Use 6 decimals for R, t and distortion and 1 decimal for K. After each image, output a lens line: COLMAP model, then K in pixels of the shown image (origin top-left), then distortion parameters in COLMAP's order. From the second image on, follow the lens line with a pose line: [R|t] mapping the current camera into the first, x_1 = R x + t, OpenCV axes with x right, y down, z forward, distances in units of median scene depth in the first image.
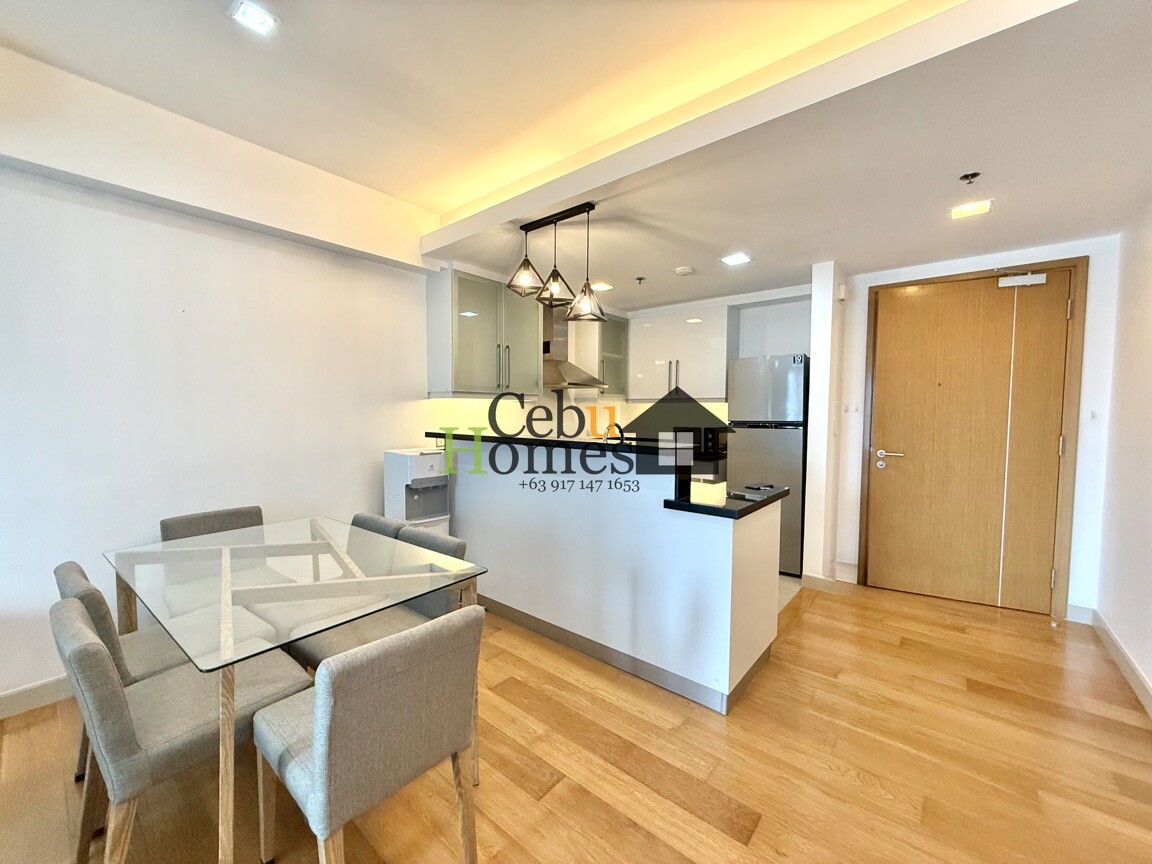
lens RADIAL K [[460.7, 0, 579.4], [0, 460.7, 436.1], [0, 0, 1]] dist [-0.000254, 0.000009]
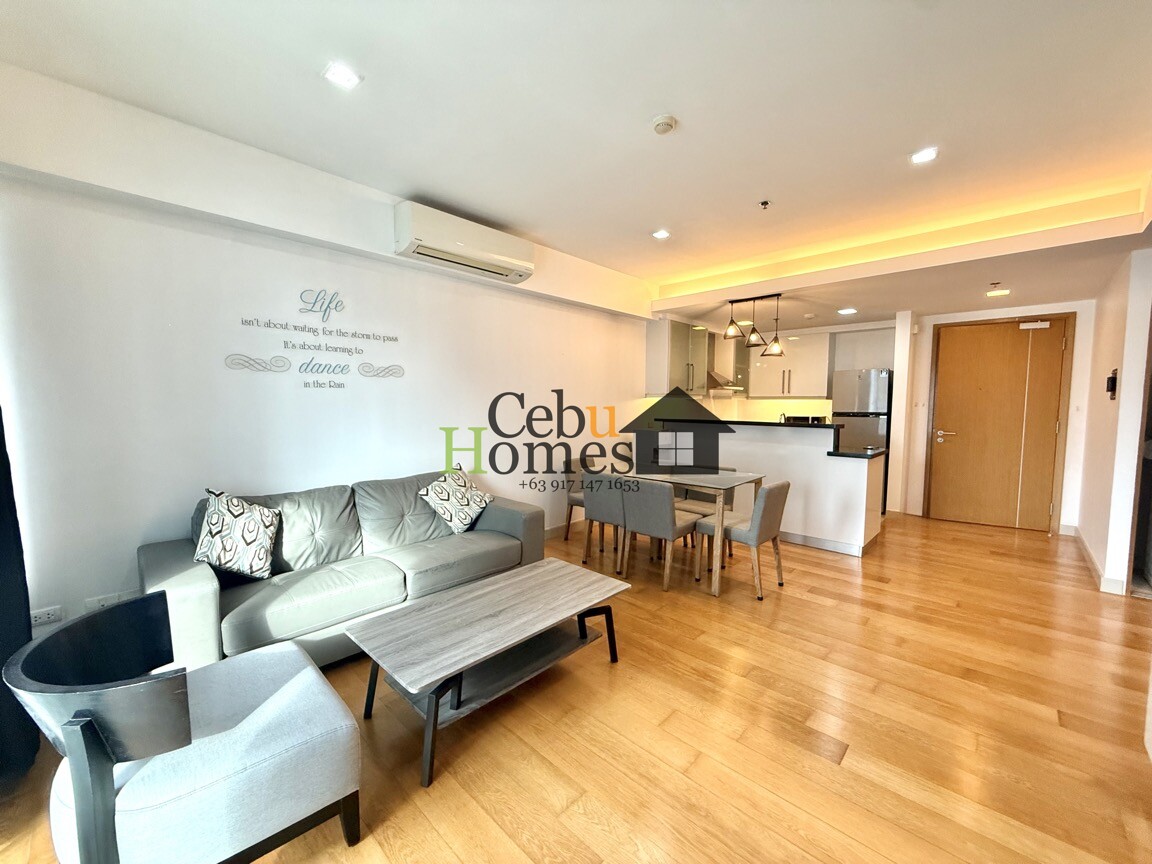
lens RADIAL K [[460.7, 0, 578.5], [0, 460.7, 436.3], [0, 0, 1]] dist [-0.000254, 0.000009]
pose [[0.997636, 0.004883, -0.068541, -0.498580], [-0.003783, 0.999862, 0.016170, 0.030992], [0.068610, -0.015872, 0.997517, -0.693349]]
